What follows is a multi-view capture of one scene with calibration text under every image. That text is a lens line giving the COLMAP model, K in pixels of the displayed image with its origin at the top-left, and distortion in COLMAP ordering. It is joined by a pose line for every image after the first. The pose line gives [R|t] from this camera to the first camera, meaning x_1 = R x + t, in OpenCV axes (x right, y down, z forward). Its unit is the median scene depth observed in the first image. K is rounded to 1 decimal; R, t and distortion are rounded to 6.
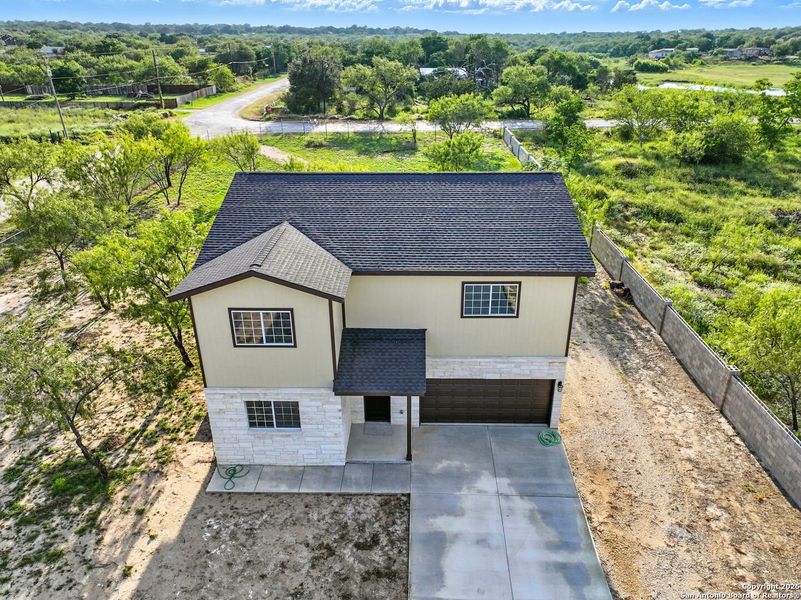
lens RADIAL K [[574.1, 0, 397.9], [0, 574.1, 304.1], [0, 0, 1]] dist [-0.007475, 0.025883]
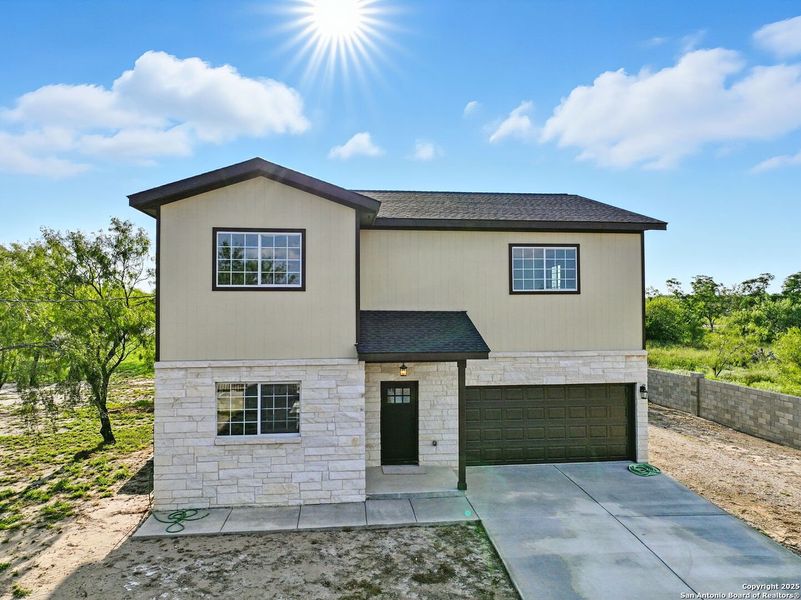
lens RADIAL K [[574.1, 0, 401.9], [0, 574.1, 294.8], [0, 0, 1]] dist [-0.007475, 0.025883]
pose [[0.990239, 0.009345, 0.139067, -0.147603], [0.053854, 0.894614, -0.443583, 0.373664], [-0.128556, 0.446743, 0.885378, 0.343290]]
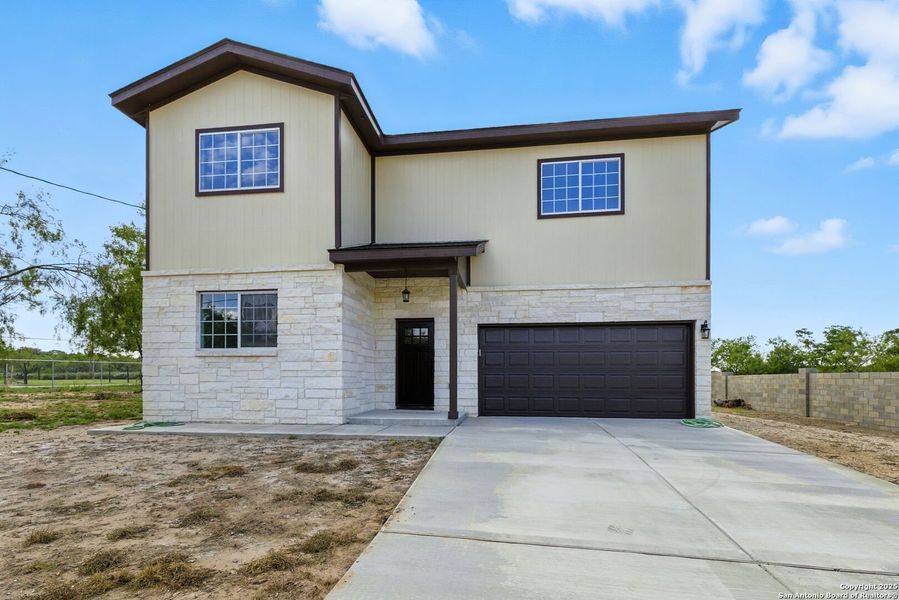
lens RADIAL K [[439.1, 0, 446.4], [0, 439.1, 378.1], [0, 0, 1]] dist [0.003232, 0.002203]
pose [[0.993797, 0.010327, -0.110733, 0.063449], [-0.055374, 0.909430, -0.412154, 0.433583], [0.096447, 0.415729, 0.904360, 0.611041]]
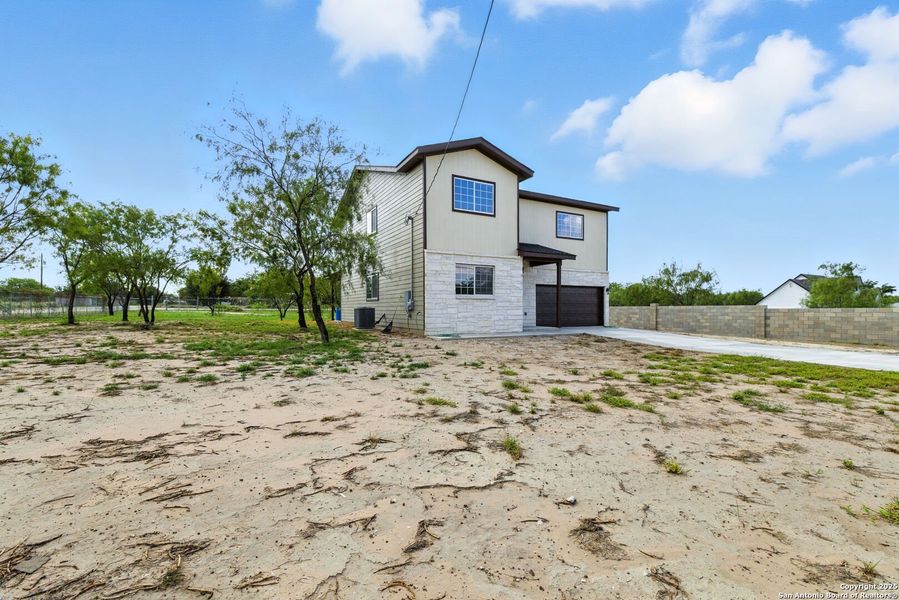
lens RADIAL K [[400.7, 0, 451.0], [0, 400.7, 319.2], [0, 0, 1]] dist [-0.000261, -0.000326]
pose [[0.863866, -0.003987, 0.503707, -0.669179], [0.210398, 0.911419, -0.353621, 0.542825], [-0.457678, 0.411460, 0.788182, 0.409571]]
